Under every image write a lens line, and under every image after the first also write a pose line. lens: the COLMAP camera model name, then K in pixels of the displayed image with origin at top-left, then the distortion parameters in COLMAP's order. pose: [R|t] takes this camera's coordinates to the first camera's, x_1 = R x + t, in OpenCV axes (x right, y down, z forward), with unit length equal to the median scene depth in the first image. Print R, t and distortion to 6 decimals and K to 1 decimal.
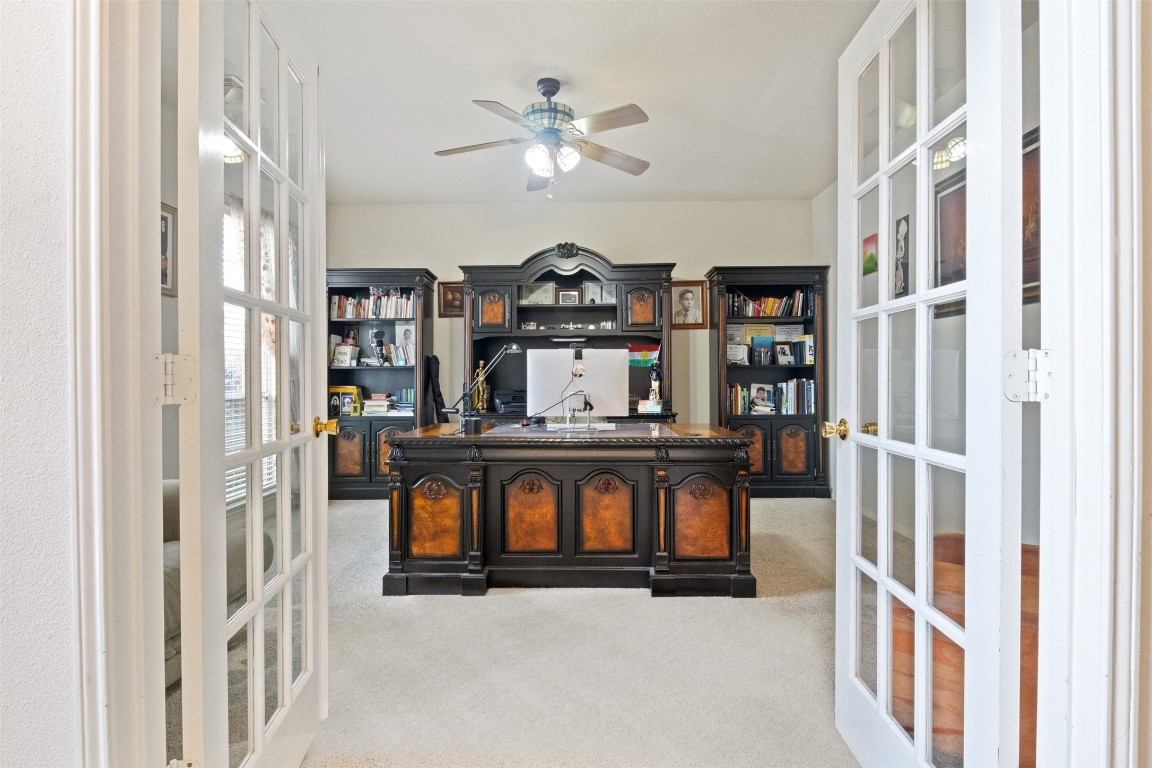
lens RADIAL K [[581.4, 0, 577.7], [0, 581.4, 385.8], [0, 0, 1]] dist [0.000160, 0.000607]
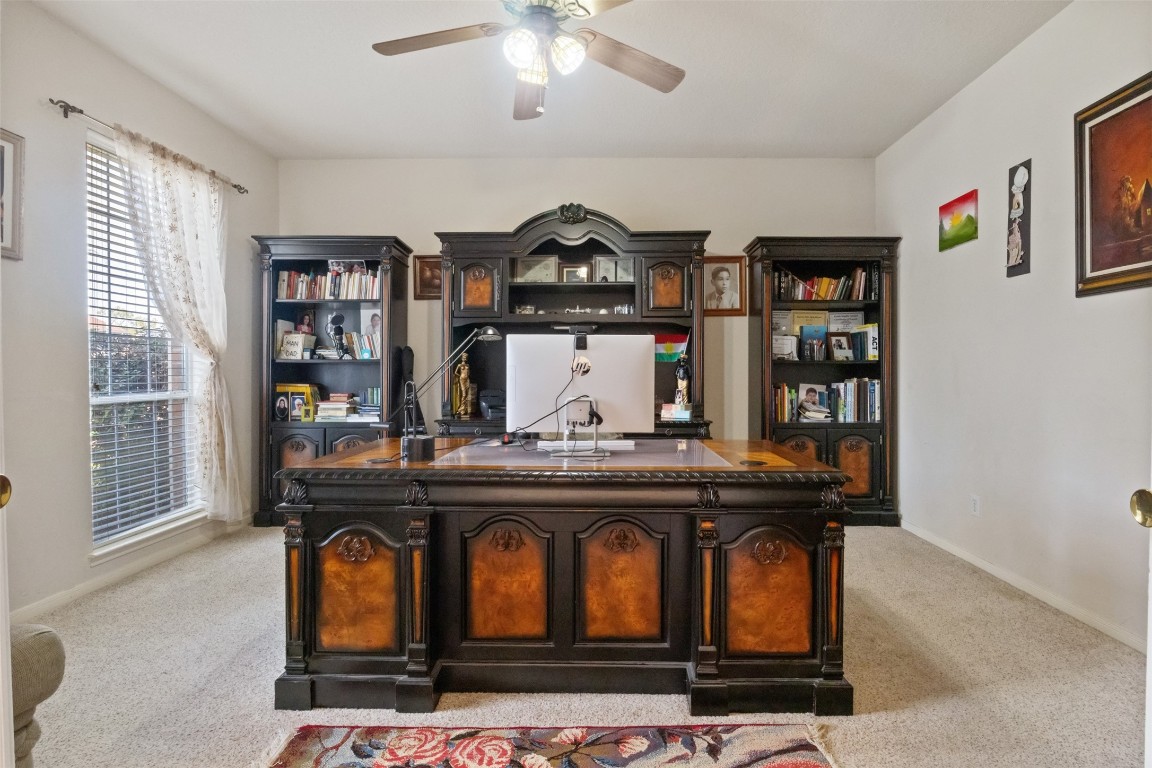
lens RADIAL K [[581.4, 0, 570.0], [0, 581.4, 373.8], [0, 0, 1]] dist [0.000160, 0.000607]
pose [[0.999273, 0.005754, -0.037689, 0.009594], [-0.006321, 0.999868, -0.014943, -0.004229], [0.037598, 0.015171, 0.999178, 0.217618]]
